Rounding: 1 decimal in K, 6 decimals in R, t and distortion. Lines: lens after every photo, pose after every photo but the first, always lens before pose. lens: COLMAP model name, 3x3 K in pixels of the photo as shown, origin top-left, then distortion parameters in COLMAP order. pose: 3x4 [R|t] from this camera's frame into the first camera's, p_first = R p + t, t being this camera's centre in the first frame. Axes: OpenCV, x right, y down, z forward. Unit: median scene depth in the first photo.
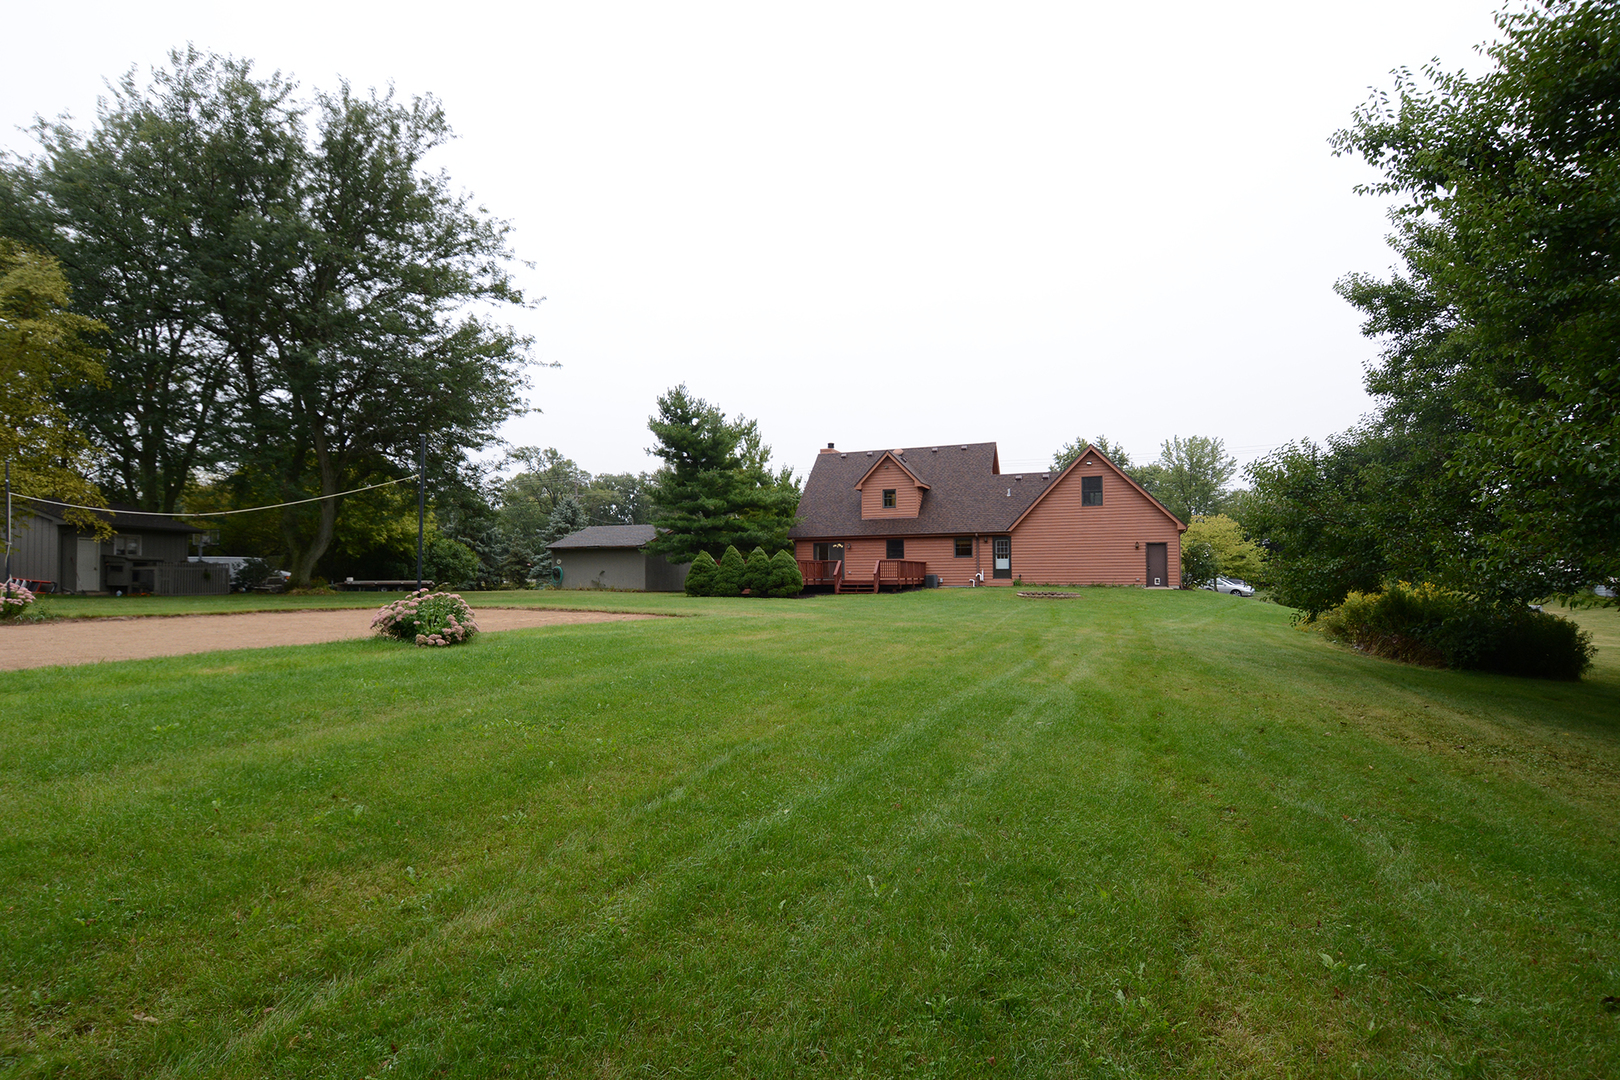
lens RADIAL K [[837.0, 0, 794.4], [0, 837.0, 557.0], [0, 0, 1]] dist [0.051010, -0.053335]
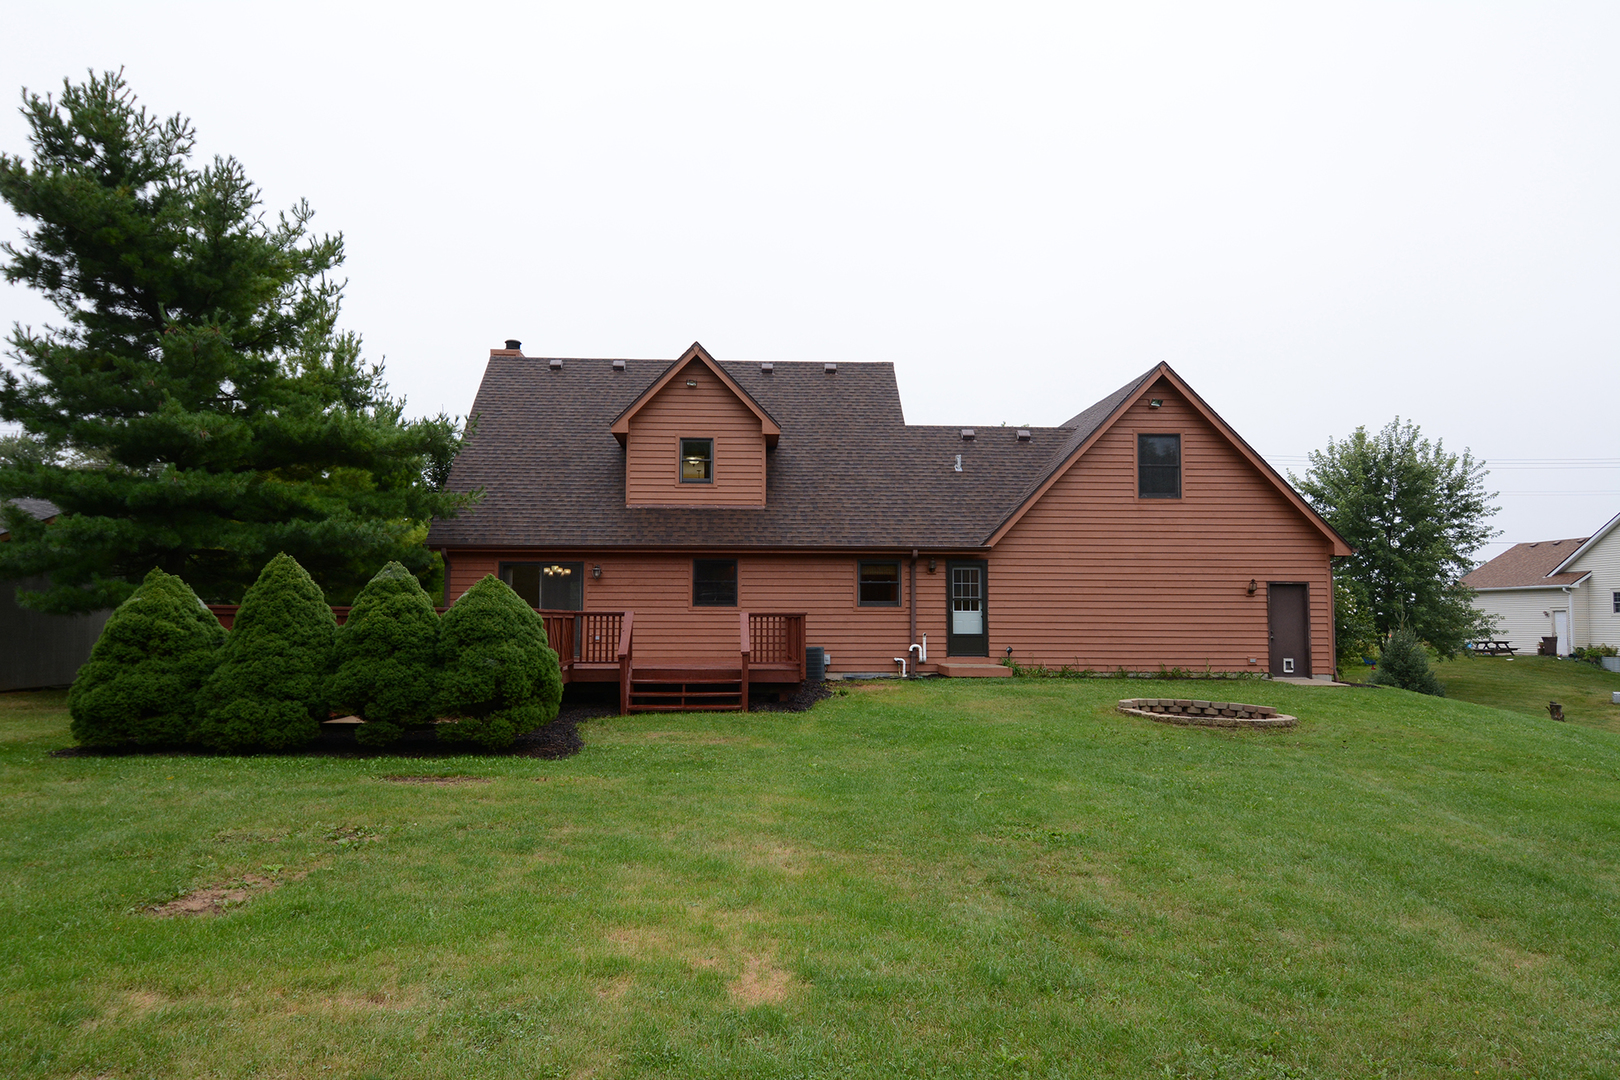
lens RADIAL K [[982.3, 0, 780.0], [0, 982.3, 562.7], [0, 0, 1]] dist [-0.004802, -0.005321]
pose [[0.901779, 0.033172, 0.430922, -0.059659], [-0.019220, 0.999142, -0.036691, -0.002182], [-0.431769, 0.024805, 0.901643, 0.573940]]
